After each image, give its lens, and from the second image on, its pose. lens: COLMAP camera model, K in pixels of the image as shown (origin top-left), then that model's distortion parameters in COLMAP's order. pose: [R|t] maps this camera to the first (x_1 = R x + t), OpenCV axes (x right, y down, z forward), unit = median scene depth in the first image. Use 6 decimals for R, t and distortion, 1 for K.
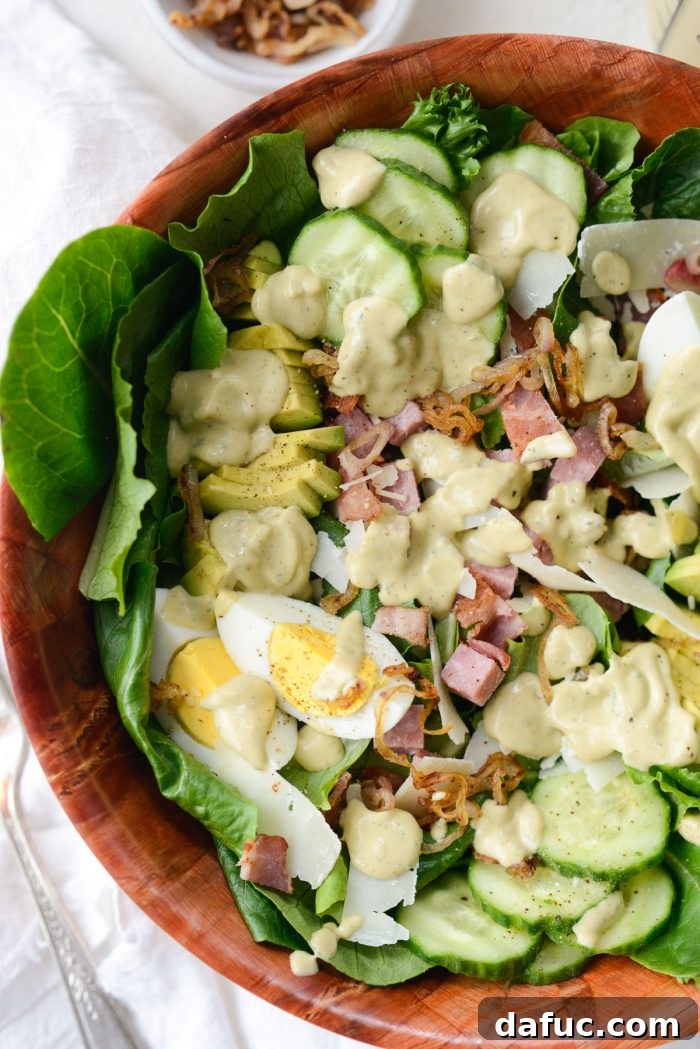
lens RADIAL K [[1659.1, 0, 350.0], [0, 1659.1, 524.5], [0, 0, 1]] dist [-0.055768, -0.211289]
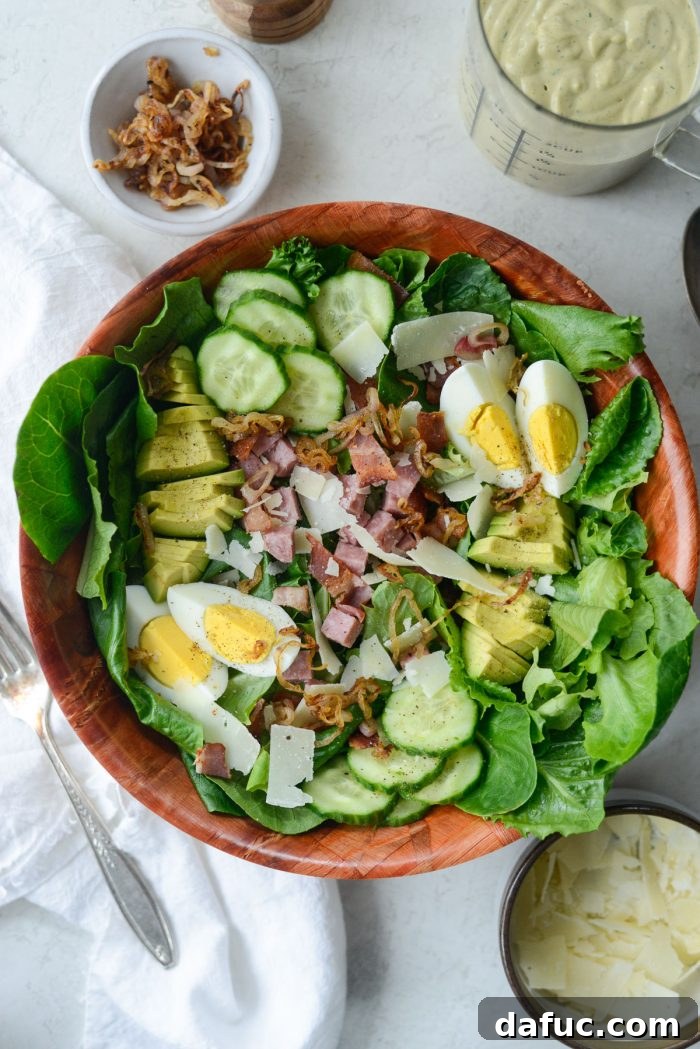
lens RADIAL K [[1674.7, 0, 350.0], [0, 1674.7, 524.5], [0, 0, 1]] dist [-0.221652, 0.067029]
pose [[0.997455, -0.070671, -0.009471, 0.103726], [0.071252, 0.992925, 0.094985, -0.146805], [0.002691, -0.095418, 0.995434, -0.502920]]
